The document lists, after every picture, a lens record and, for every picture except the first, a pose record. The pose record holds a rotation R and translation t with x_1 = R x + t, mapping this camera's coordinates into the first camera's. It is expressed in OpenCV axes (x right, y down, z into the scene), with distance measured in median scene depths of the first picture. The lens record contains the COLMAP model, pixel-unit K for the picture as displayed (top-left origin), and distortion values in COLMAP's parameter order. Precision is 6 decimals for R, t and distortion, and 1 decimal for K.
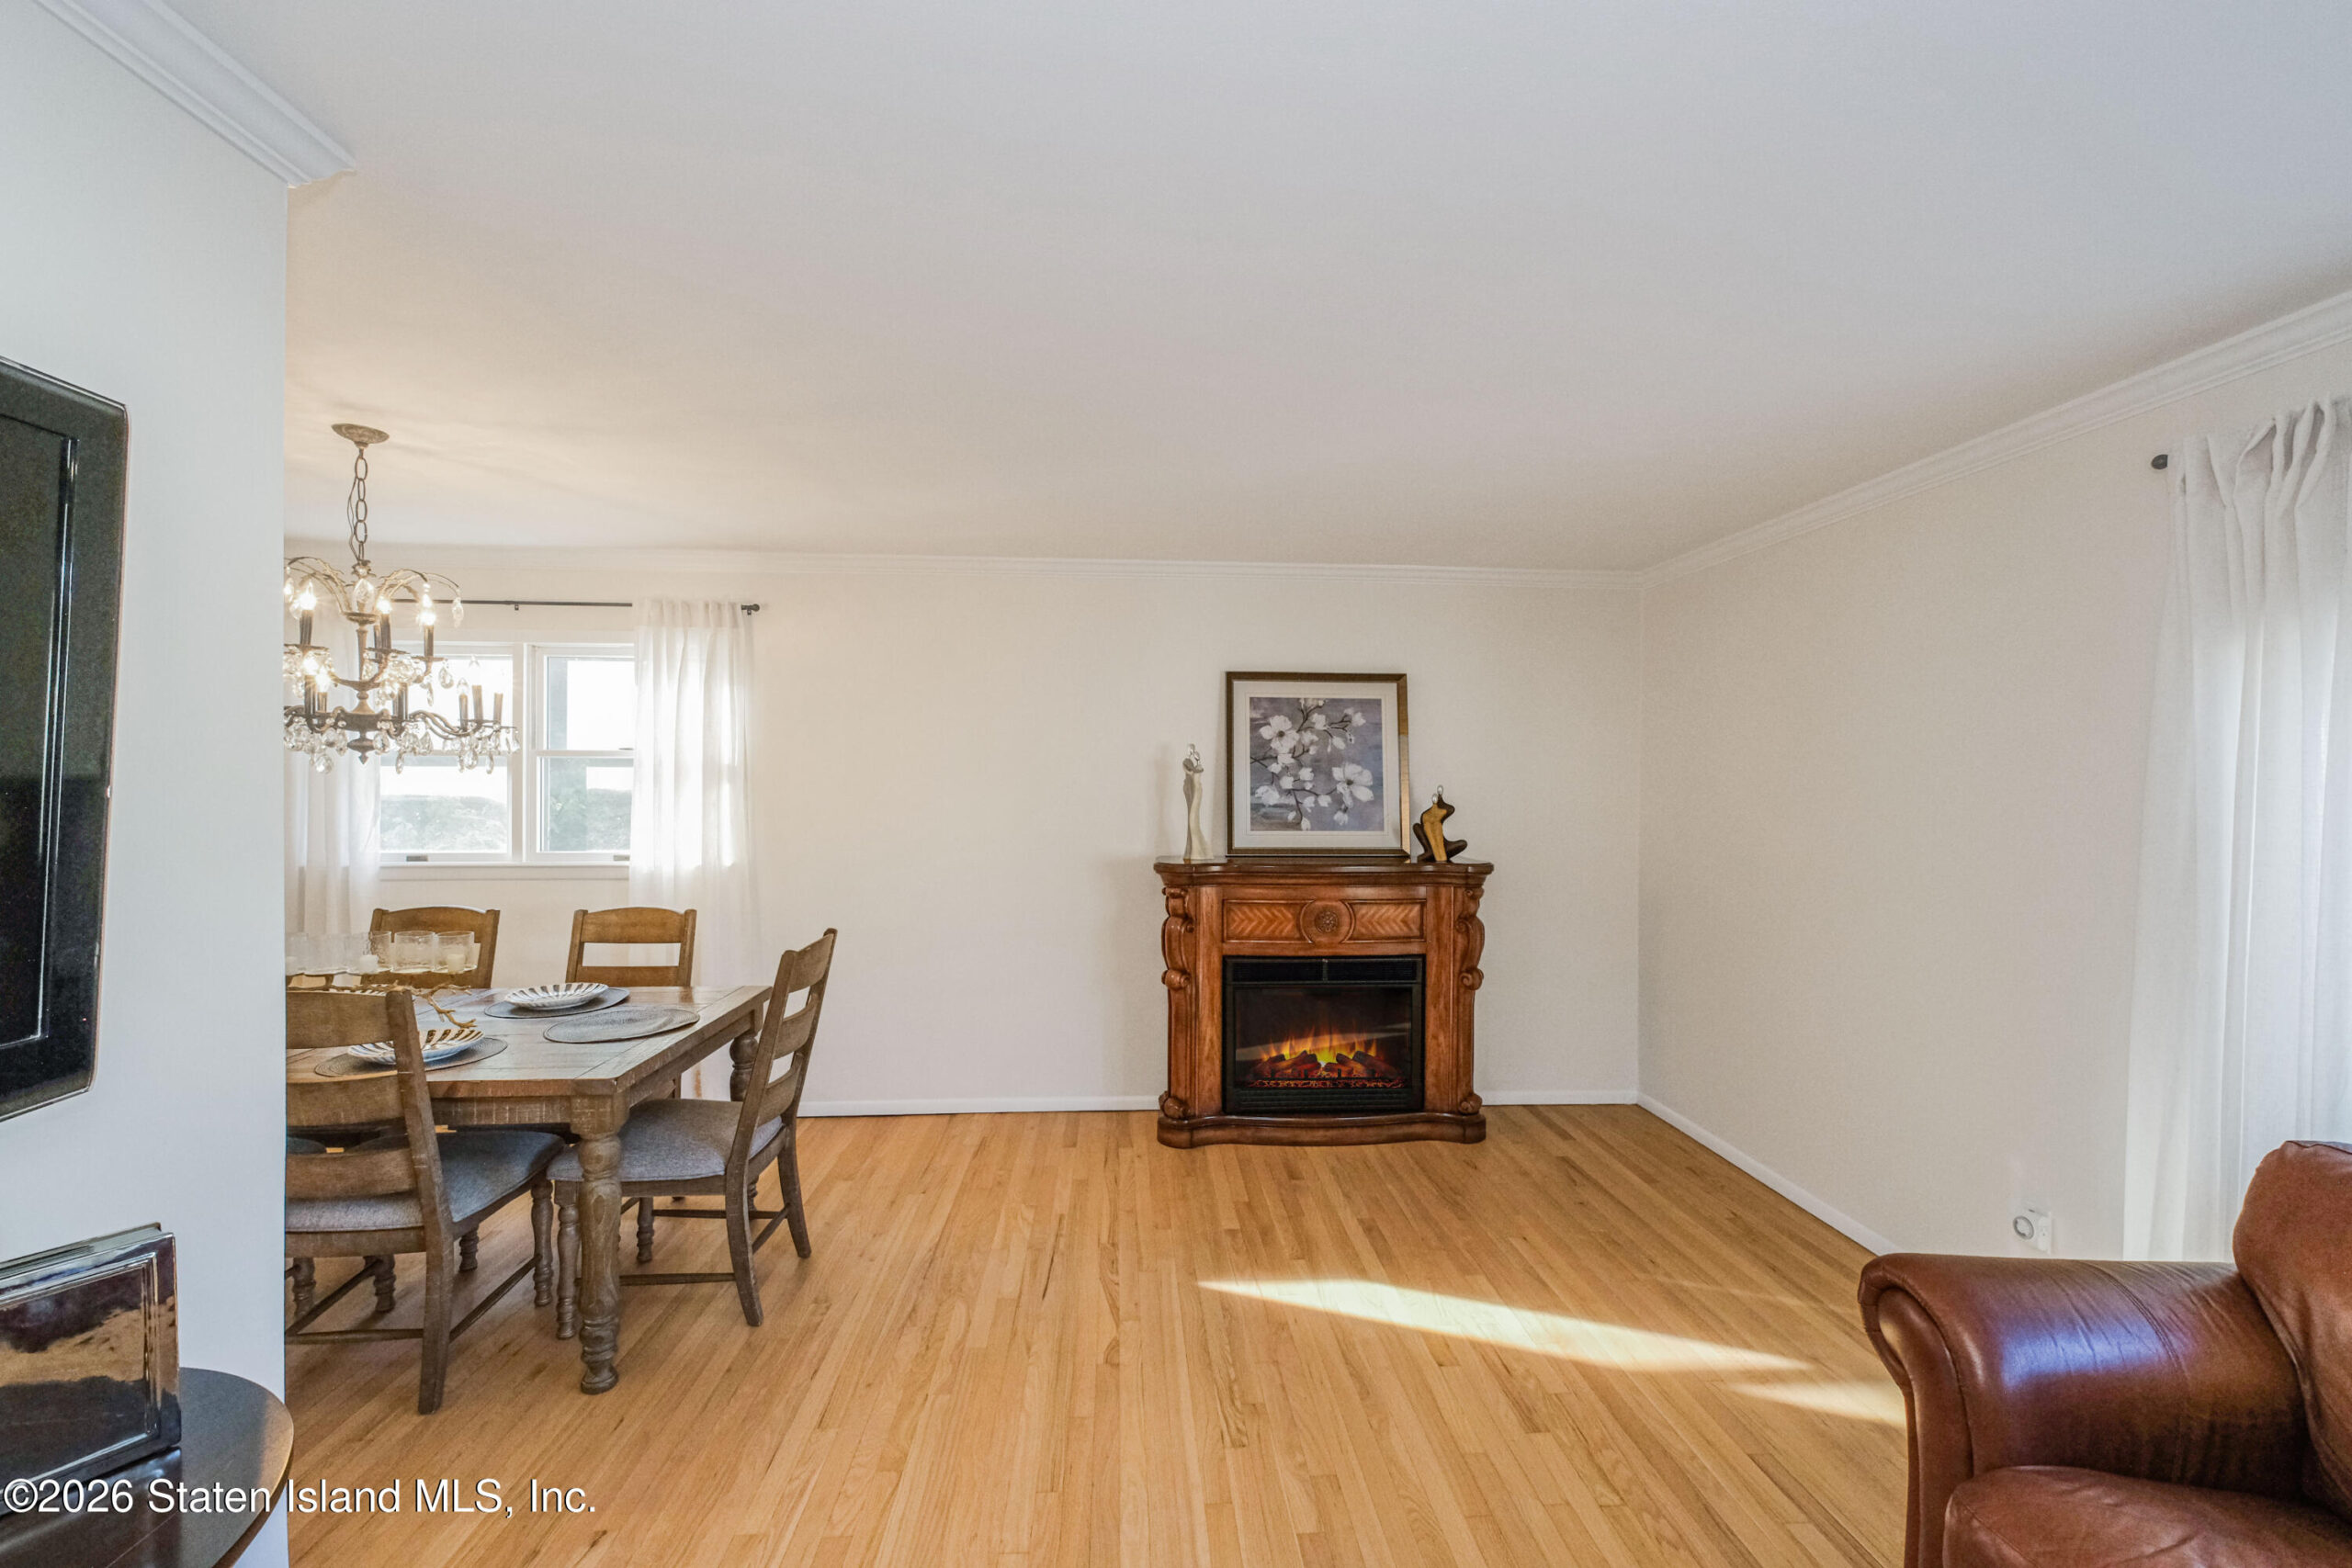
lens RADIAL K [[959.8, 0, 1202.3], [0, 959.8, 785.2], [0, 0, 1]] dist [-0.000403, 0.000012]
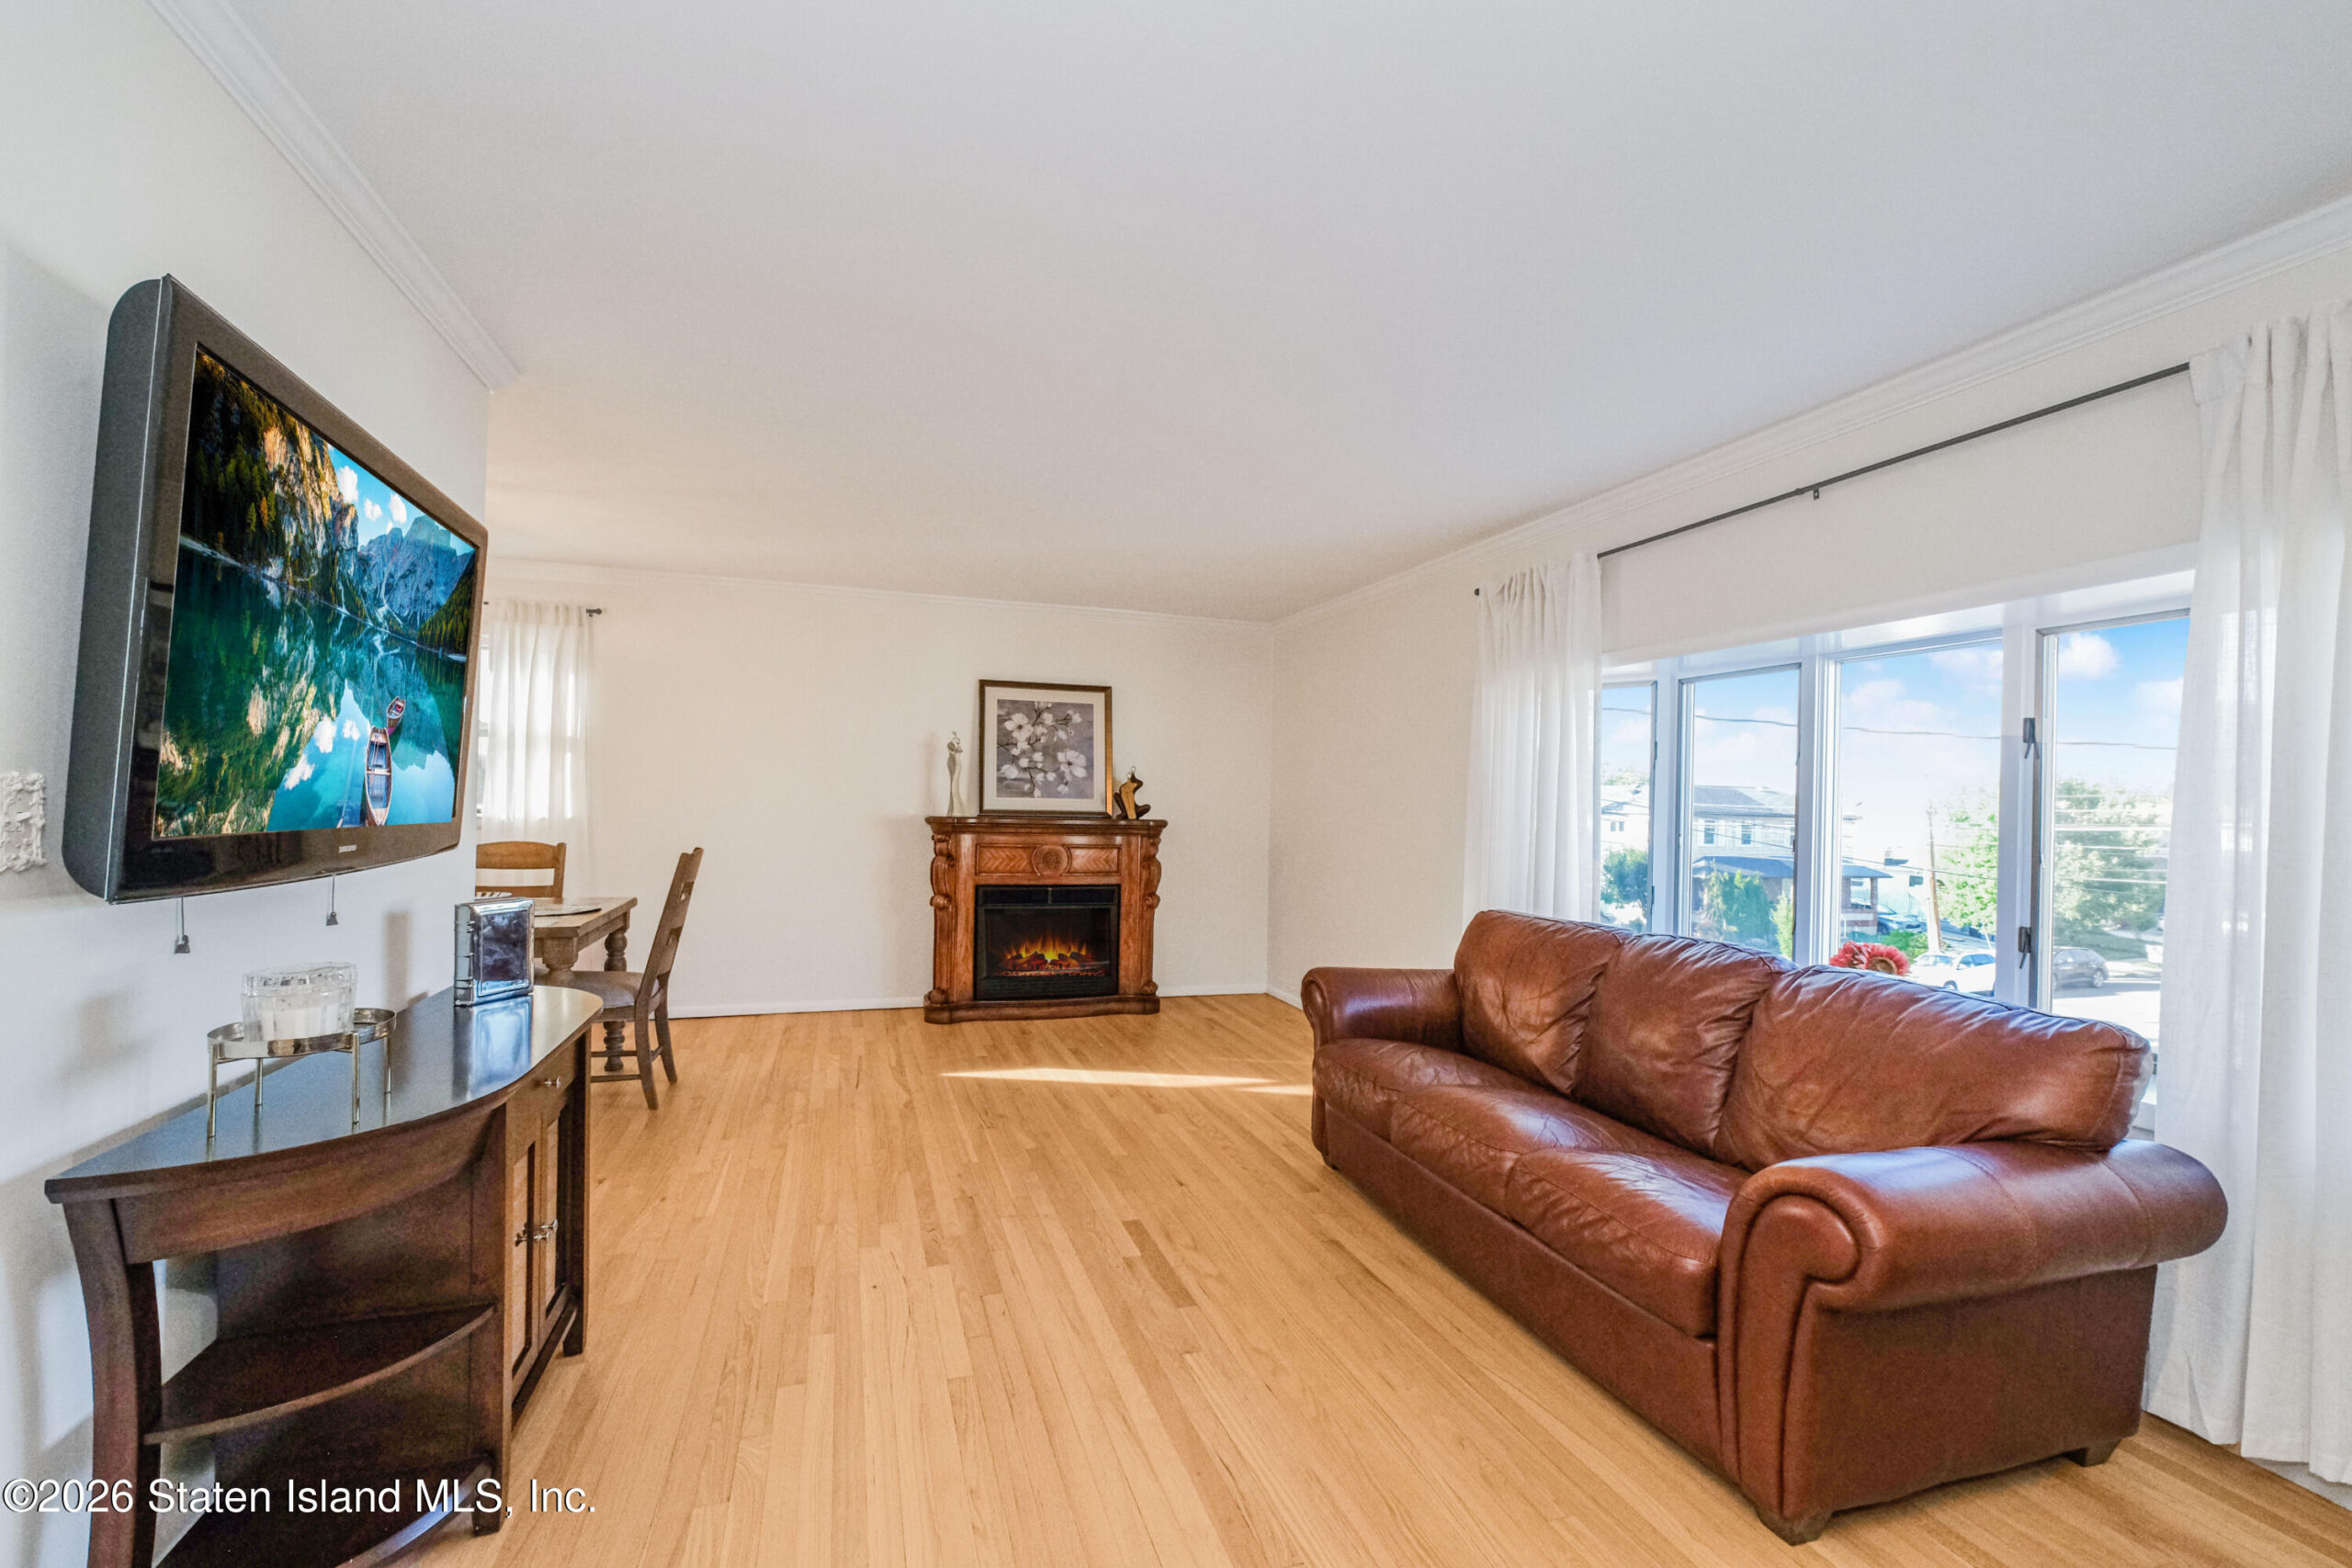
lens RADIAL K [[958.4, 0, 1177.8], [0, 958.4, 807.0], [0, 0, 1]] dist [-0.000025, -0.000021]
pose [[0.969453, 0.011776, 0.244994, -0.035388], [-0.013469, 0.999896, 0.005233, 0.053756], [-0.244906, -0.008373, 0.969511, -0.403662]]
